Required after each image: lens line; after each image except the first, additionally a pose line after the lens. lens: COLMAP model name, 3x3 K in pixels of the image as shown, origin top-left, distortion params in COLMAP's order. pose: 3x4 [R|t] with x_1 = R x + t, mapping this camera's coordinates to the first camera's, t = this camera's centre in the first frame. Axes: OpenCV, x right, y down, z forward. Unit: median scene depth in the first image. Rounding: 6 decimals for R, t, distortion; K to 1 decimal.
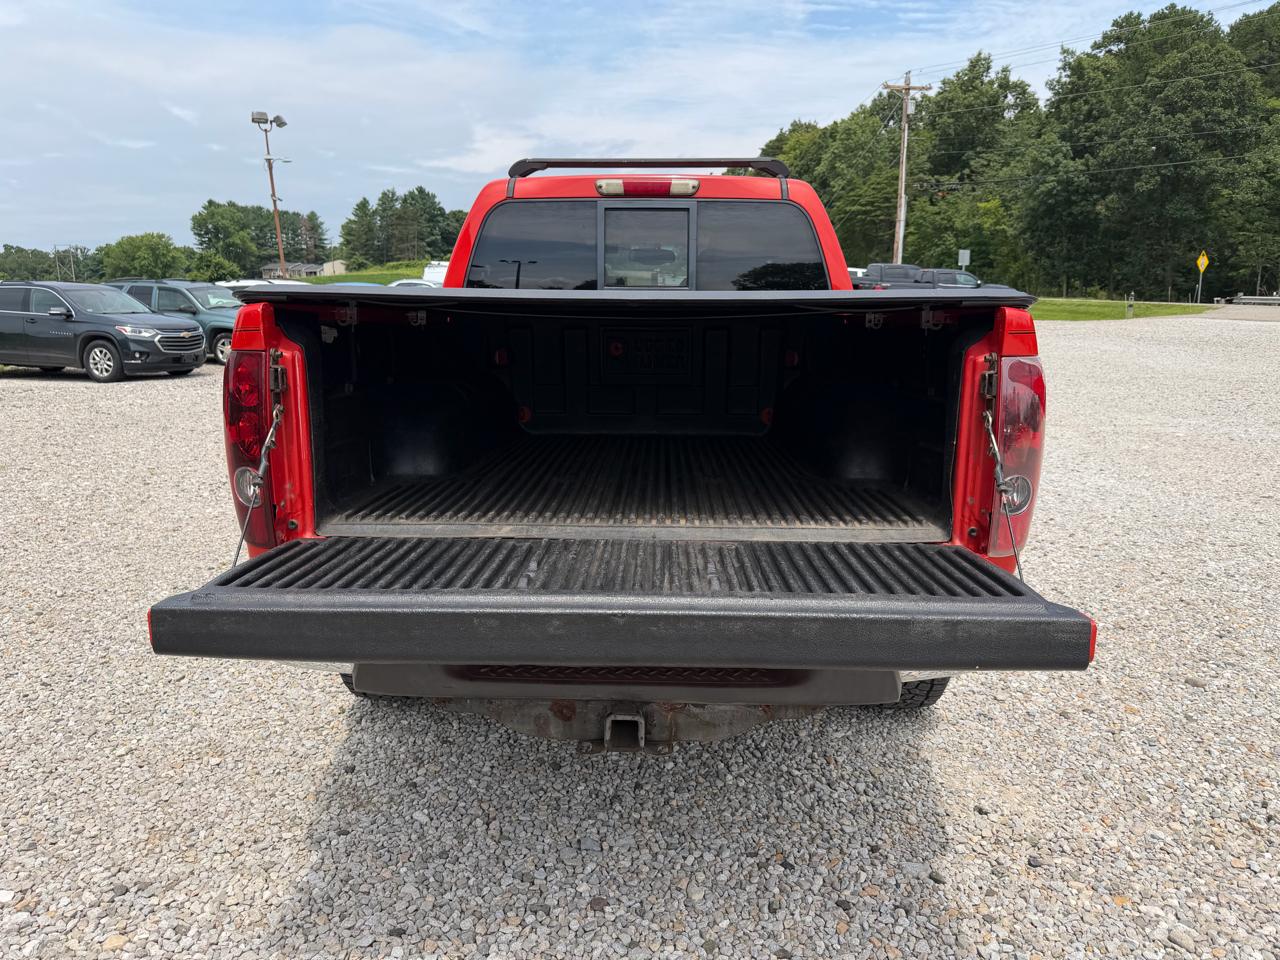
lens RADIAL K [[905.7, 0, 640.3], [0, 905.7, 481.2], [0, 0, 1]] dist [0.029074, -0.031960]
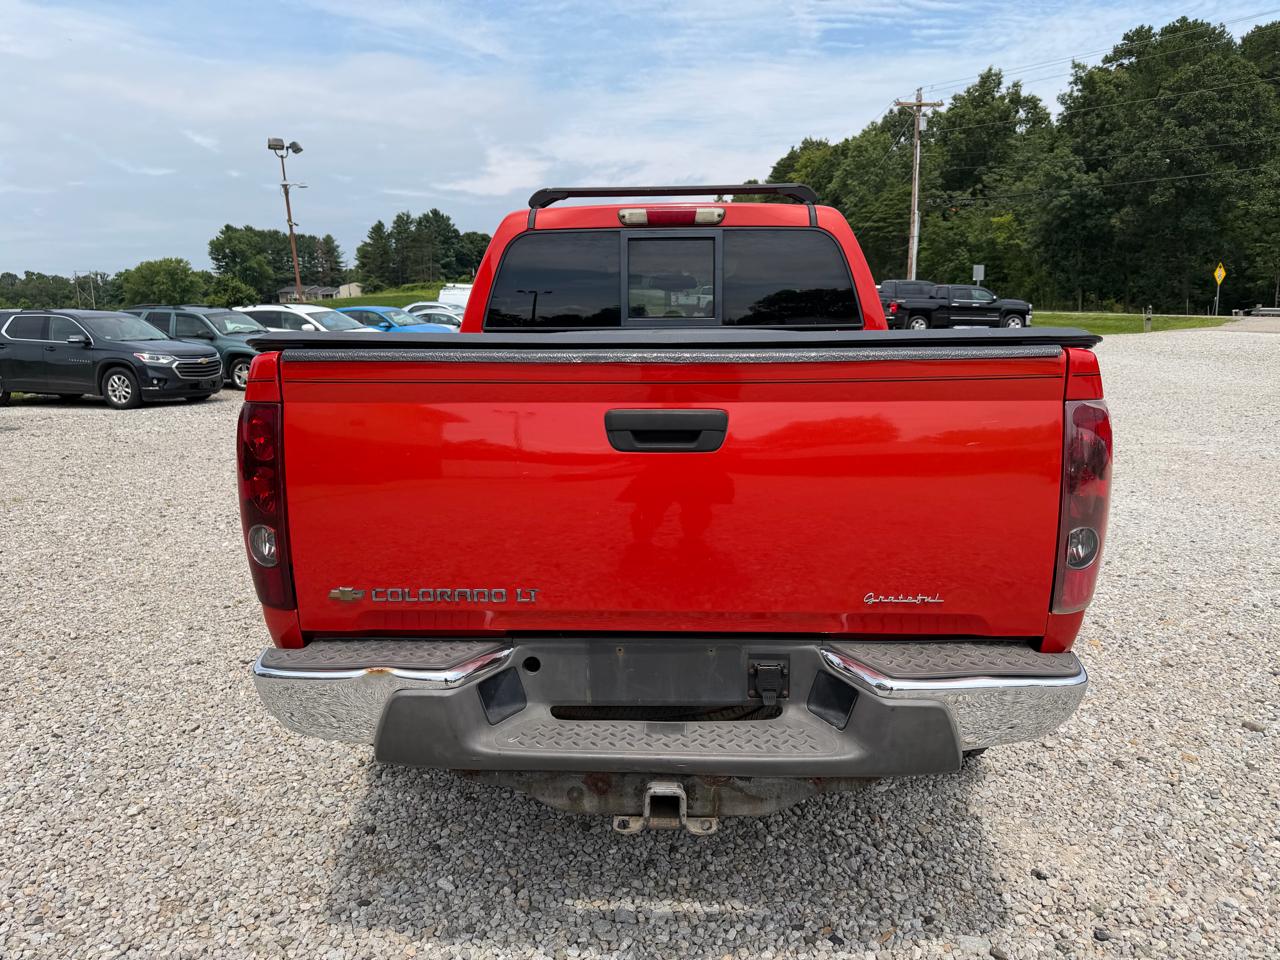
lens RADIAL K [[904.1, 0, 643.4], [0, 904.1, 483.8], [0, 0, 1]] dist [0.029534, -0.030683]
pose [[0.999869, -0.009965, -0.012781, -0.011228], [0.009759, 0.999823, -0.016057, -0.019029], [0.012939, 0.015930, 0.999789, 0.029453]]
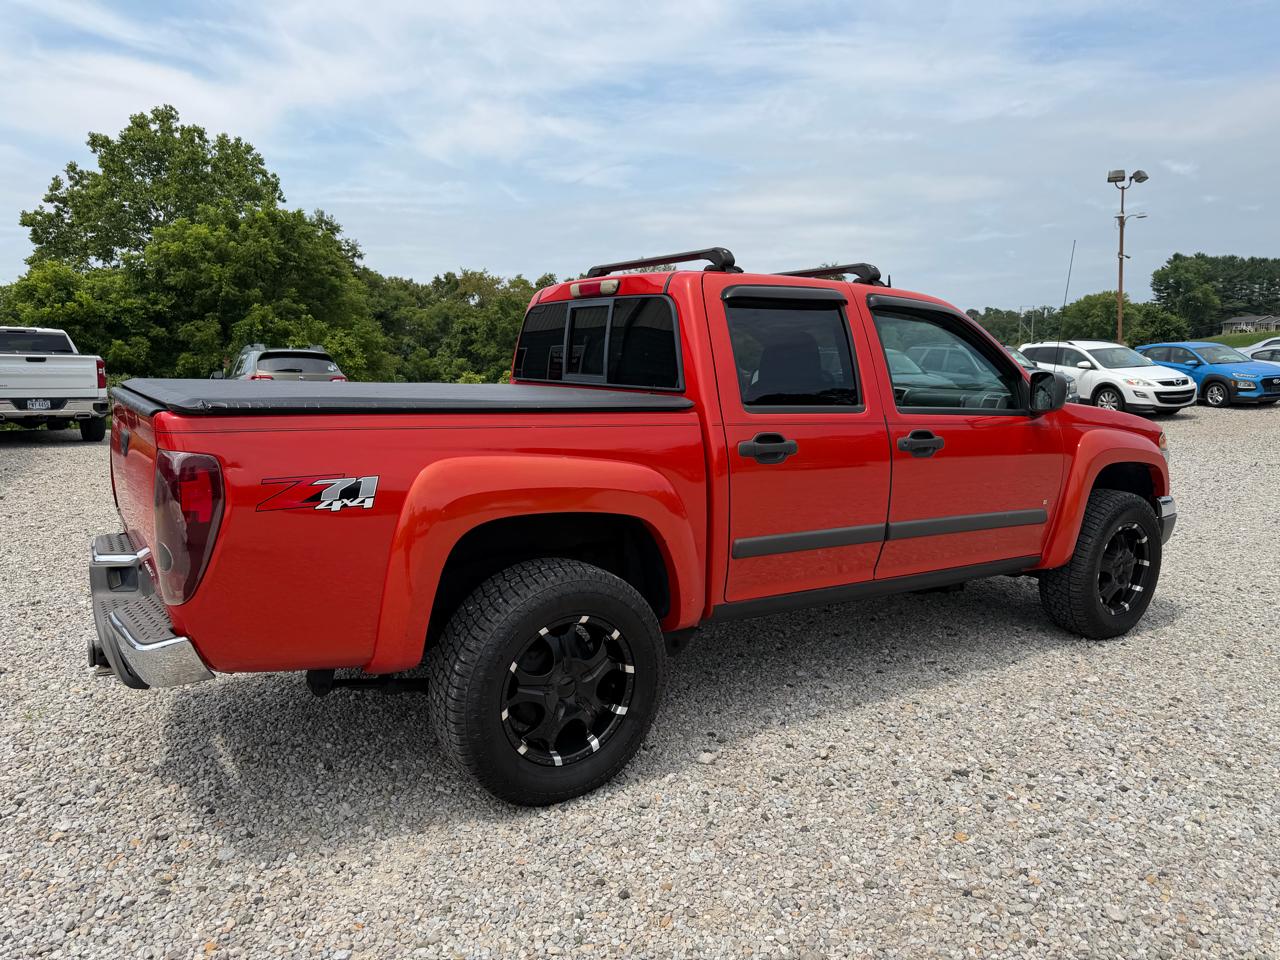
lens RADIAL K [[912.7, 0, 635.9], [0, 912.7, 505.6], [0, 0, 1]] dist [-0.026375, -0.000831]
pose [[0.566774, 0.134587, -0.812806, 0.845868], [-0.160470, 0.985706, 0.051320, -0.112954], [0.808094, 0.101344, 0.580270, 0.372472]]
